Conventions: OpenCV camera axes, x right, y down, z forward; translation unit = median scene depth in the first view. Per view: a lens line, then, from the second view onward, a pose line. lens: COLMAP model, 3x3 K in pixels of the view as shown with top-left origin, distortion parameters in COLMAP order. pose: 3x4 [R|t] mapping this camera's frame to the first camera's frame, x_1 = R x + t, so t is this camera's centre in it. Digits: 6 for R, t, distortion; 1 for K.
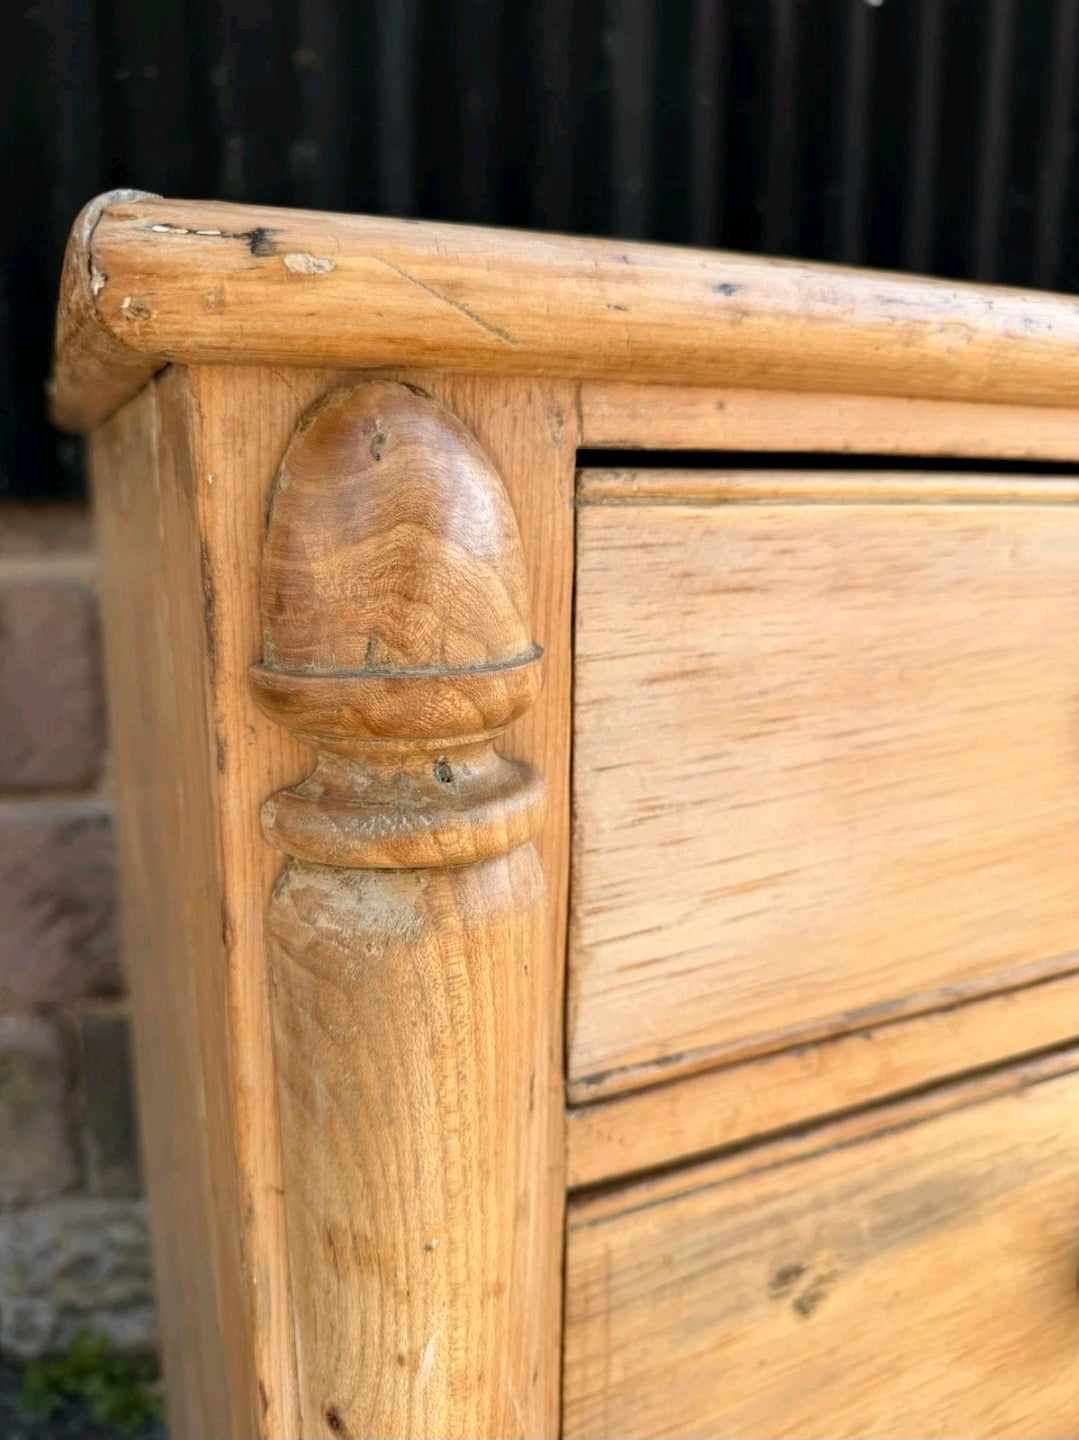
lens RADIAL K [[1072.4, 0, 534.1], [0, 1072.4, 723.4], [0, 0, 1]] dist [-0.005123, -0.035321]
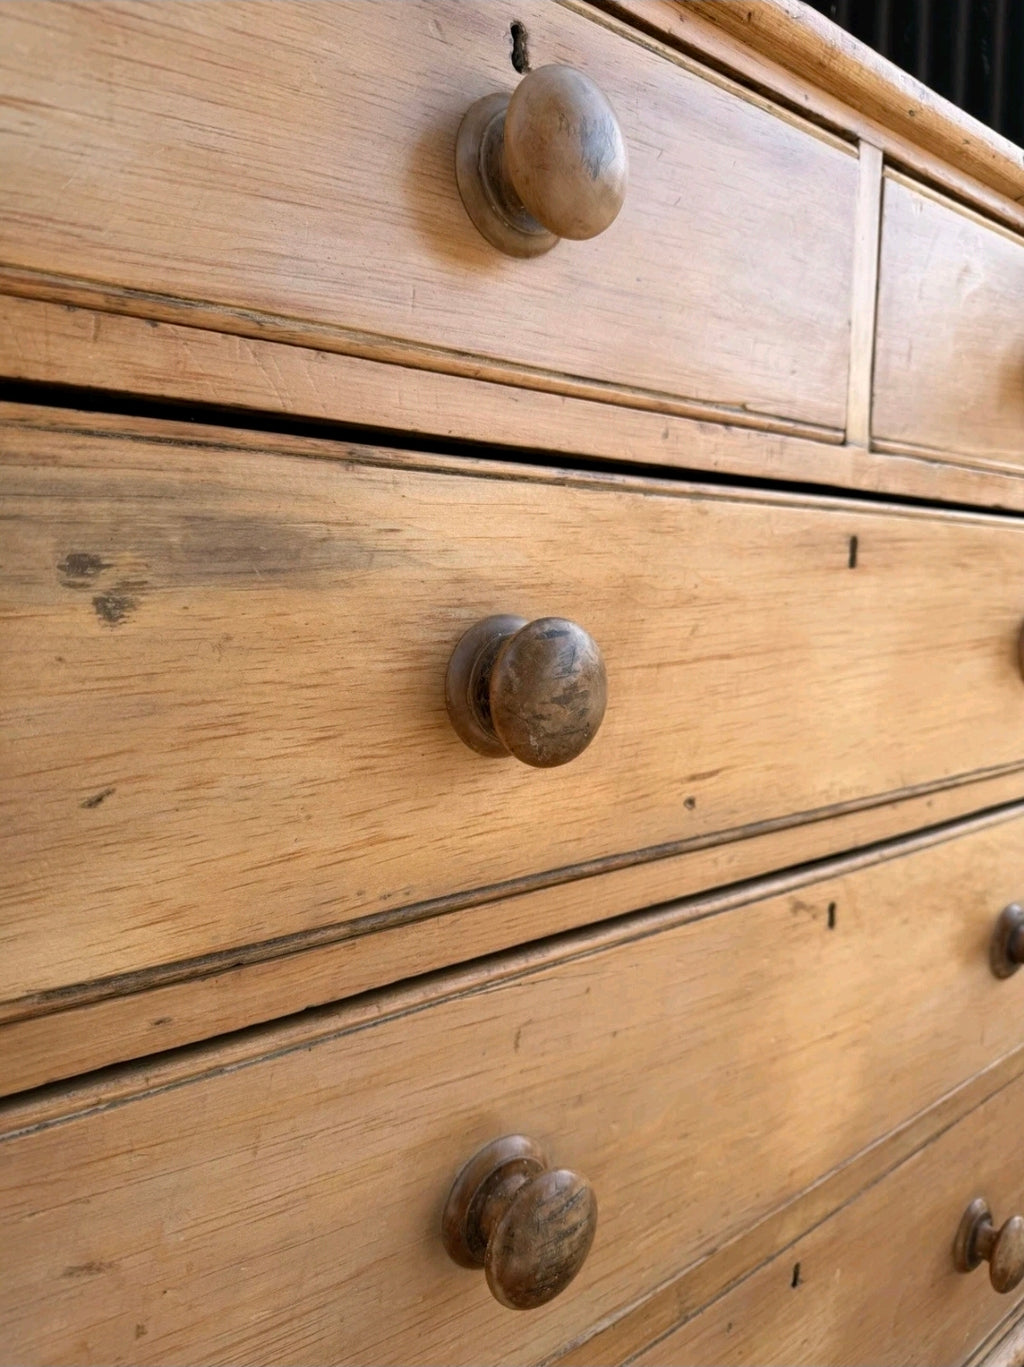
lens RADIAL K [[988.3, 0, 511.9], [0, 988.3, 664.5], [0, 0, 1]] dist [0.001503, -0.063908]
pose [[0.964908, -0.012832, 0.262275, 0.532968], [0.043983, 0.992593, -0.113249, 1.020315], [-0.258879, 0.120810, 0.958325, 0.024959]]
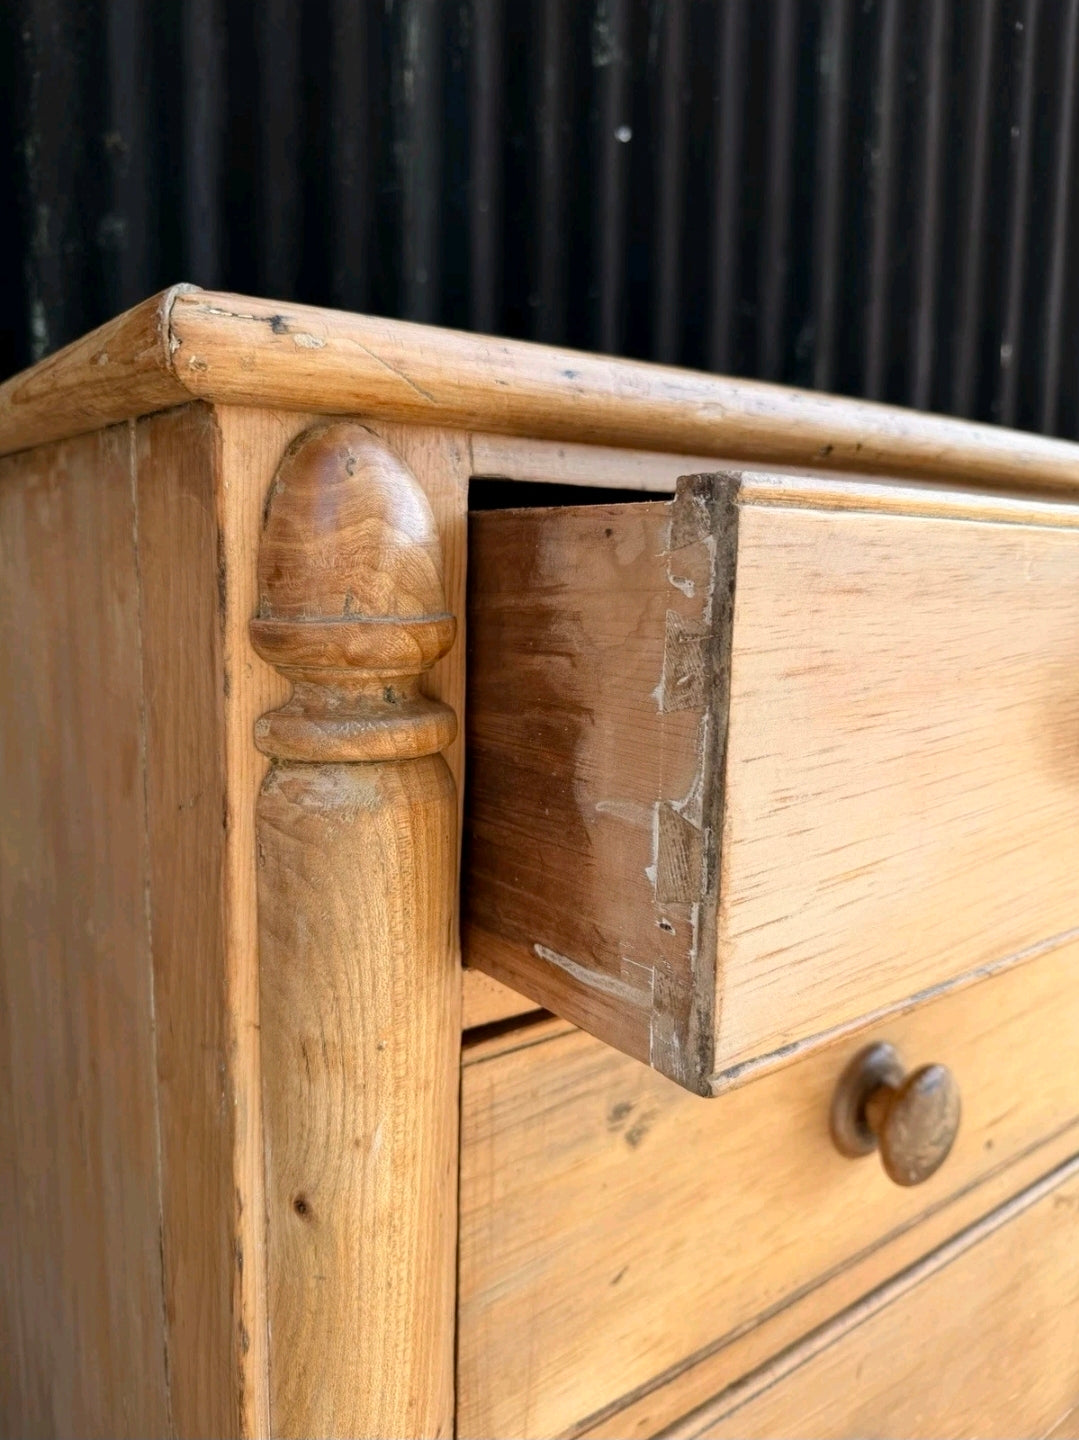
lens RADIAL K [[1053.8, 0, 542.5], [0, 1053.8, 717.5], [0, 0, 1]] dist [0.064202, -0.136432]
pose [[0.975356, -0.015869, 0.220064, -0.185817], [0.031049, 0.997357, -0.065694, 0.163949], [-0.218440, 0.070908, 0.973271, -0.387442]]
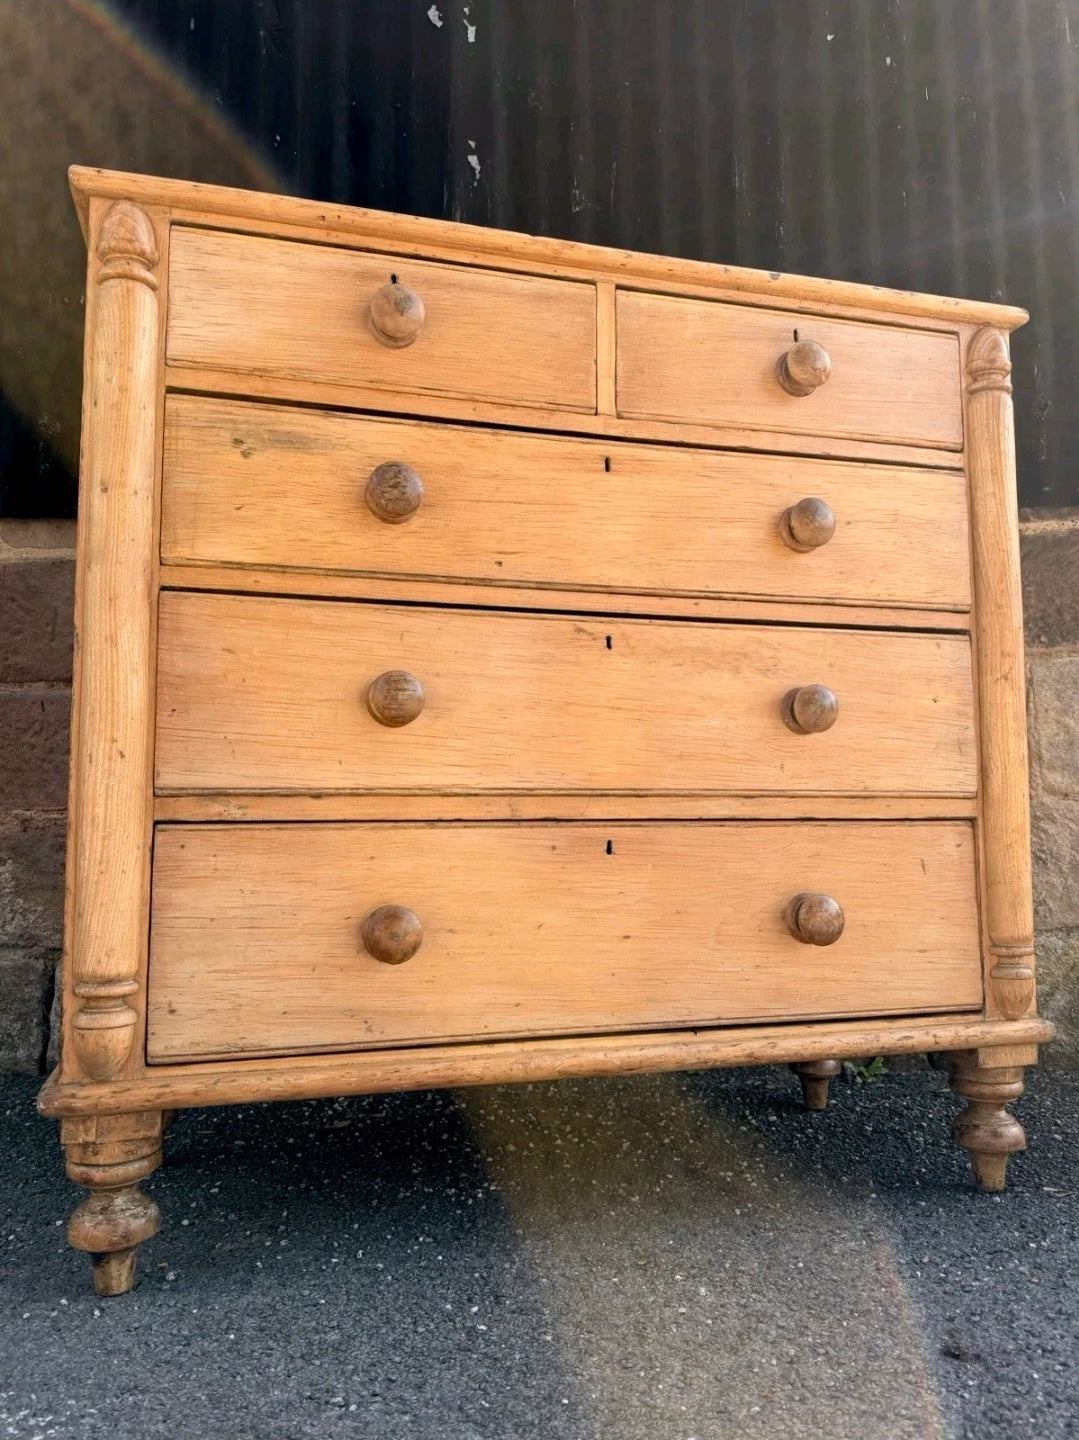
lens RADIAL K [[1069.4, 0, 542.5], [0, 1069.4, 725.0], [0, 0, 1]] dist [0.001342, -0.004942]
pose [[0.989333, -0.026981, -0.143148, 2.406884], [-0.018798, 0.950835, -0.309128, 3.483581], [0.144451, 0.308522, 0.940185, -2.686019]]
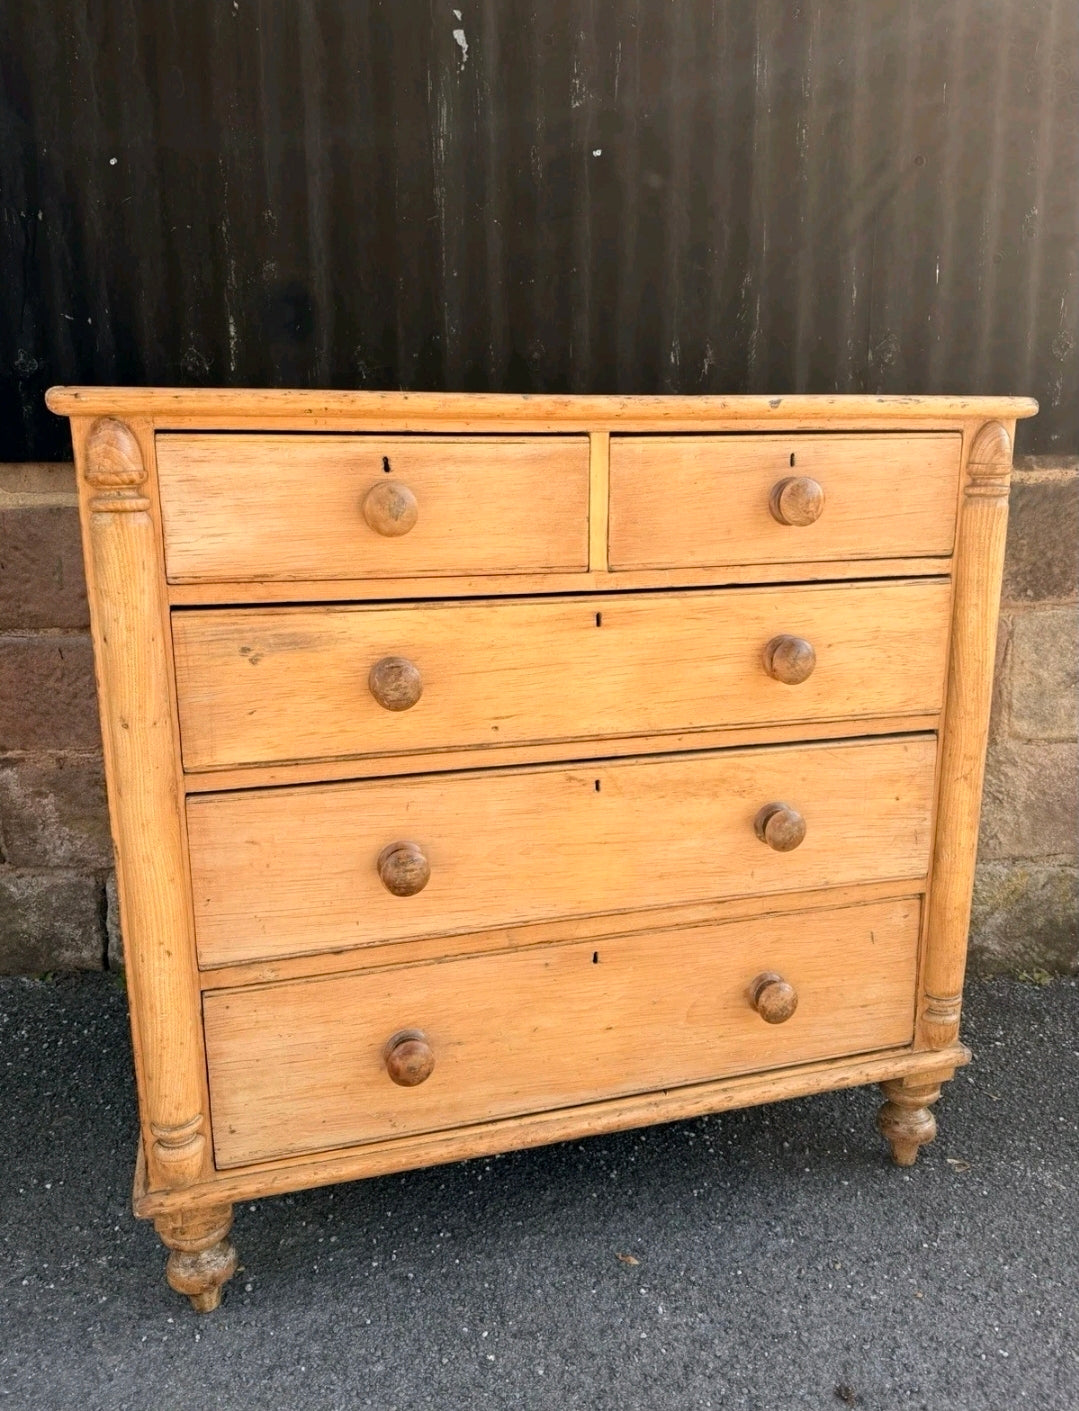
lens RADIAL K [[1061.6, 0, 539.0], [0, 1061.6, 697.8], [0, 0, 1]] dist [0.012452, -0.021689]
pose [[0.988643, 0.017520, -0.149256, 2.519726], [-0.018027, 0.999835, -0.002044, 0.936679], [0.149196, 0.004711, 0.988796, -3.502146]]
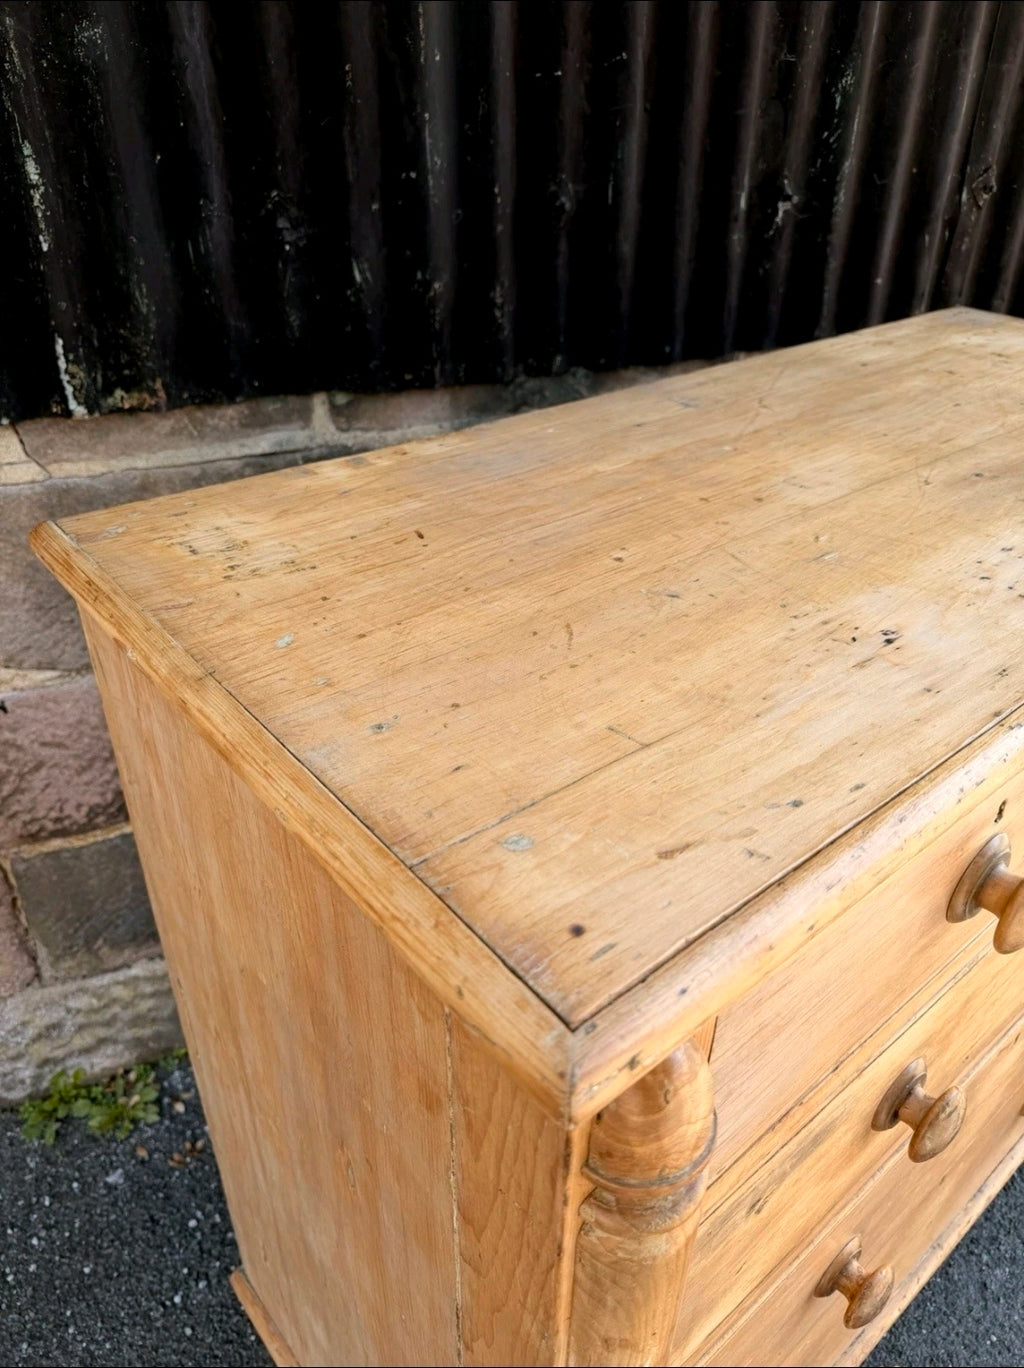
lens RADIAL K [[985.4, 0, 517.7], [0, 985.4, 685.4], [0, 0, 1]] dist [-0.021596, 0.006738]
pose [[0.964038, -0.139145, 0.226427, -0.606338], [0.052559, 0.934978, 0.350791, -1.368340], [-0.260515, -0.326275, 0.908667, -0.252519]]
